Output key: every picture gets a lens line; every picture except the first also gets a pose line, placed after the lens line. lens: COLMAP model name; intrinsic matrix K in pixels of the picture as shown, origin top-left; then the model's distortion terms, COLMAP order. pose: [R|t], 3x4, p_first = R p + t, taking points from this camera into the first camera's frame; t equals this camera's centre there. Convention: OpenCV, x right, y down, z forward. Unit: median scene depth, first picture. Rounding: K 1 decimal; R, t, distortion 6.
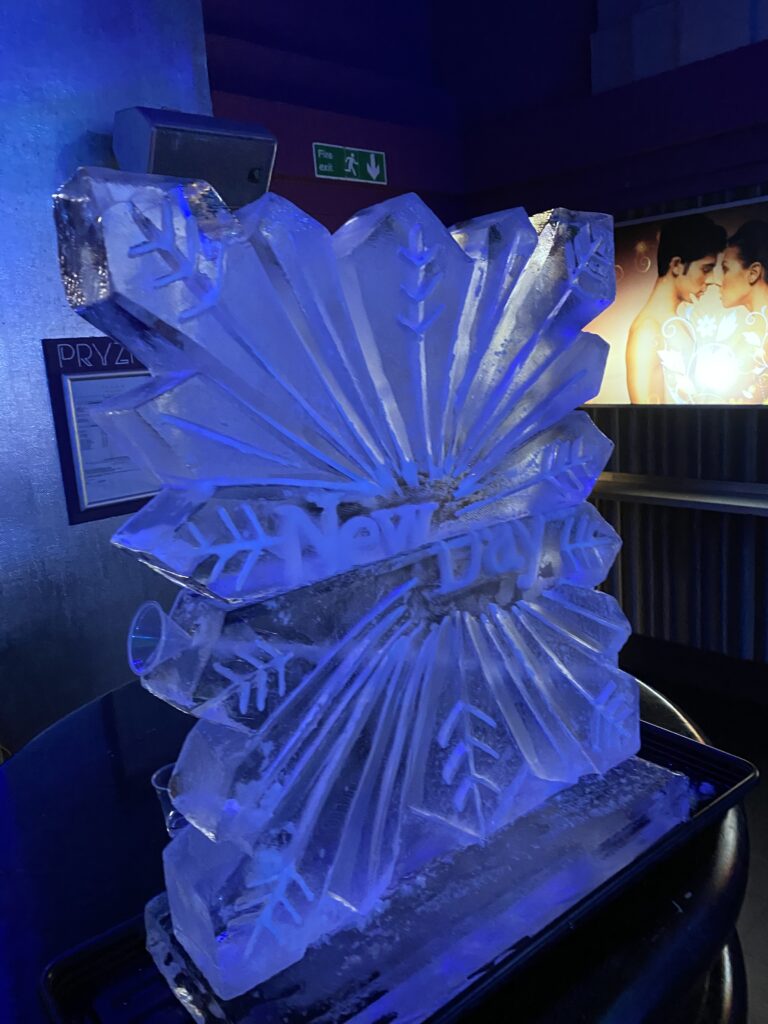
lens RADIAL K [[792.2, 0, 382.2], [0, 792.2, 492.3], [0, 0, 1]] dist [0.117834, -0.269825]
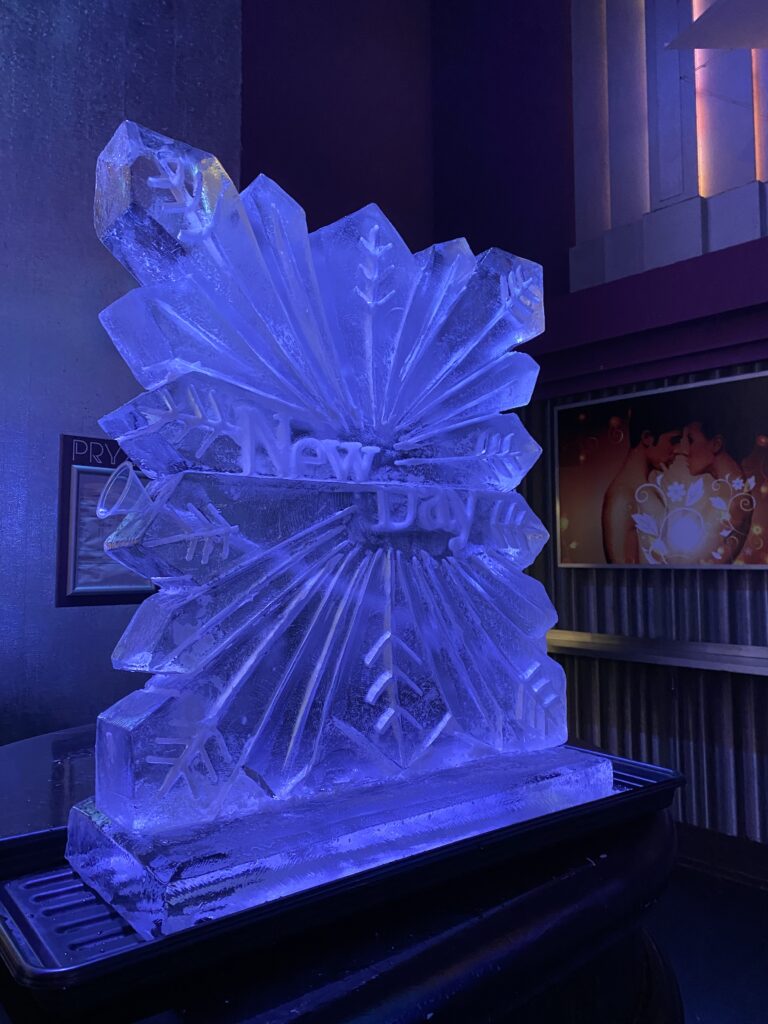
lens RADIAL K [[792.2, 0, 382.2], [0, 792.2, 492.3], [0, 0, 1]] dist [0.117834, -0.269825]
pose [[0.997581, 0.068450, -0.012147, 0.076033], [-0.069210, 0.961411, -0.266268, 0.318088], [-0.006548, 0.266465, 0.963822, -0.090017]]
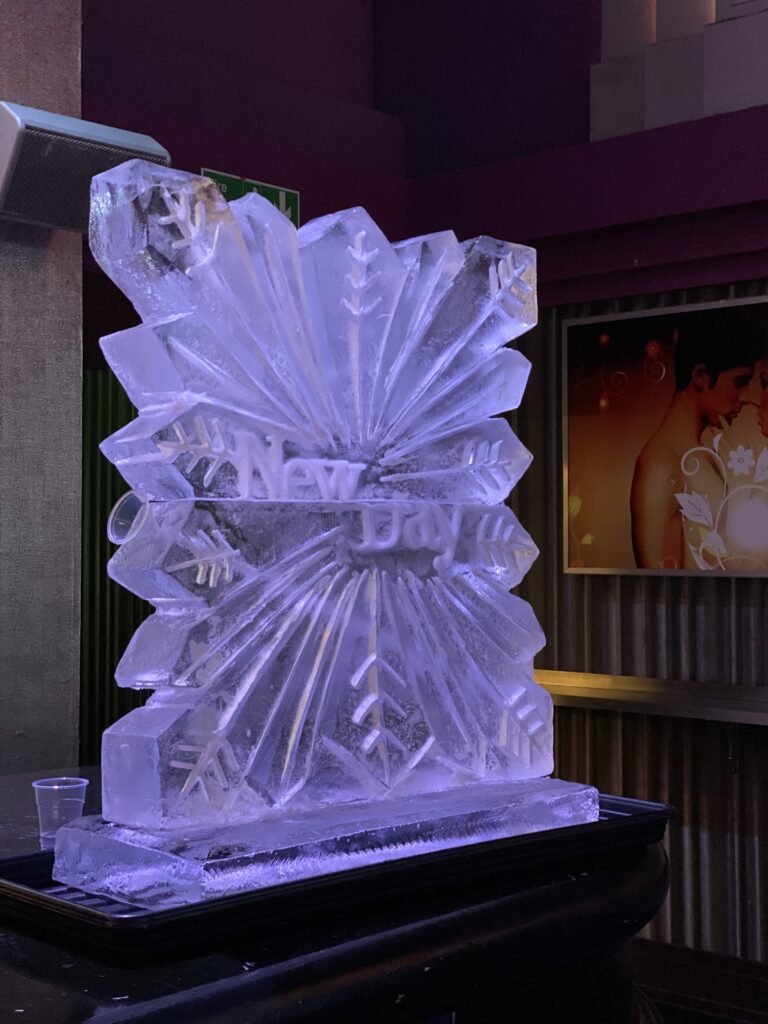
lens RADIAL K [[1586.7, 0, 383.0], [0, 1586.7, 476.7], [0, 0, 1]] dist [-0.004795, 2.003015]
pose [[0.993390, 0.077488, 0.084692, -0.077841], [-0.055795, 0.970710, -0.233686, 0.456095], [-0.100320, 0.227416, 0.968617, -0.971533]]
